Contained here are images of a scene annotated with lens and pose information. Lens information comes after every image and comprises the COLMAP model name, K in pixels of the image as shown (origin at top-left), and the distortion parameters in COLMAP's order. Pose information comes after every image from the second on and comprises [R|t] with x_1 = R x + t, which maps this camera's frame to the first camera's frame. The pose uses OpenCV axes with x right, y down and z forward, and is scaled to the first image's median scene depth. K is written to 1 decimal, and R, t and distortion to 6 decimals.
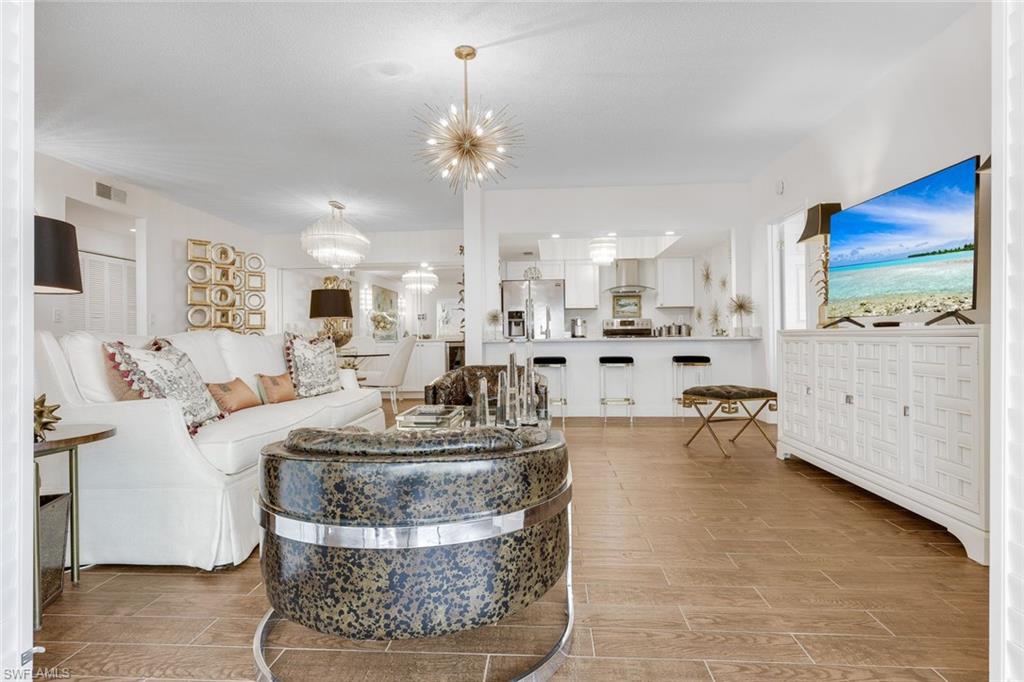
lens RADIAL K [[543.9, 0, 515.0], [0, 543.9, 336.8], [0, 0, 1]] dist [0.012509, -0.000090]
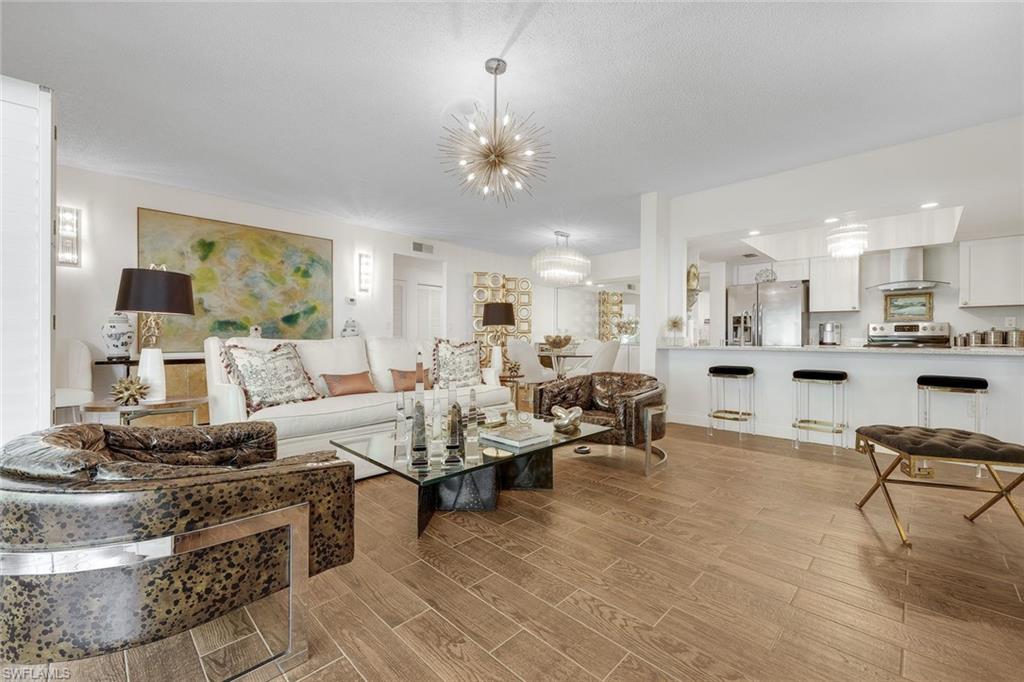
lens RADIAL K [[418.4, 0, 511.1], [0, 418.4, 340.0], [0, 0, 1]] dist [-0.000702, 0.000622]
pose [[0.759993, 0.017125, -0.649705, 0.176317], [-0.013236, 0.999853, 0.010871, -0.007665], [0.649796, 0.000337, 0.760109, 0.167900]]
